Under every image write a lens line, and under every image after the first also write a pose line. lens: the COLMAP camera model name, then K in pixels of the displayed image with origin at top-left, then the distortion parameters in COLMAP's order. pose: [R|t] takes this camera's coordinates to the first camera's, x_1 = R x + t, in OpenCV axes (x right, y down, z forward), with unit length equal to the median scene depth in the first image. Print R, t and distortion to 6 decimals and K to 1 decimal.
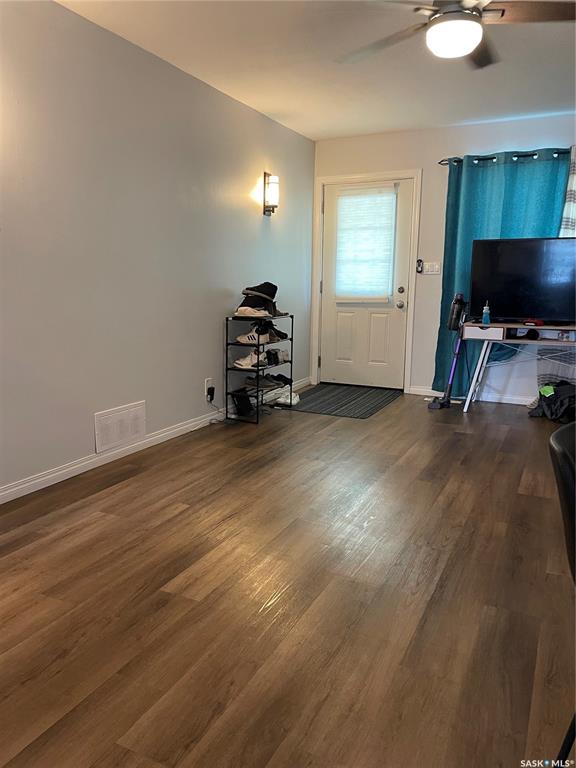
lens RADIAL K [[580.8, 0, 288.0], [0, 580.8, 384.0], [0, 0, 1]] dist [0.105690, -0.133543]
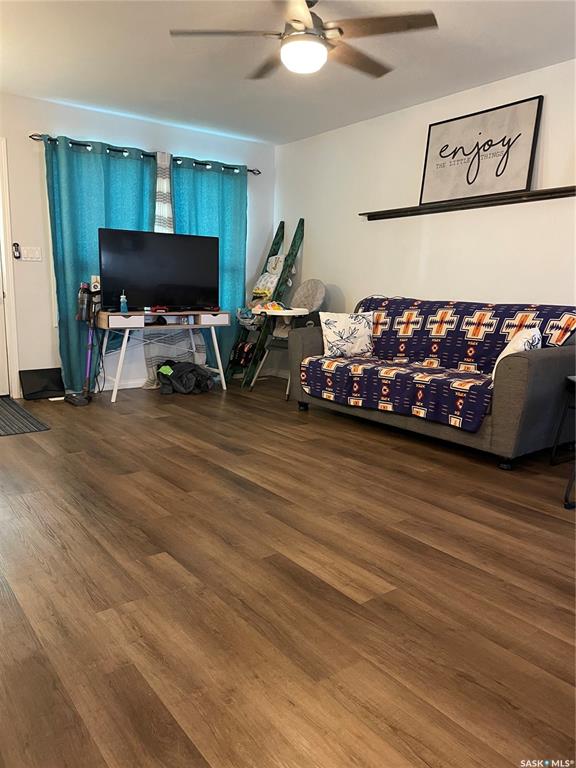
lens RADIAL K [[580.8, 0, 288.0], [0, 580.8, 384.0], [0, 0, 1]] dist [0.105690, -0.133543]
pose [[0.448939, -0.152998, 0.880366, -0.451600], [0.143719, 0.984769, 0.097853, -0.039355], [-0.881929, 0.082595, 0.464090, 0.289493]]
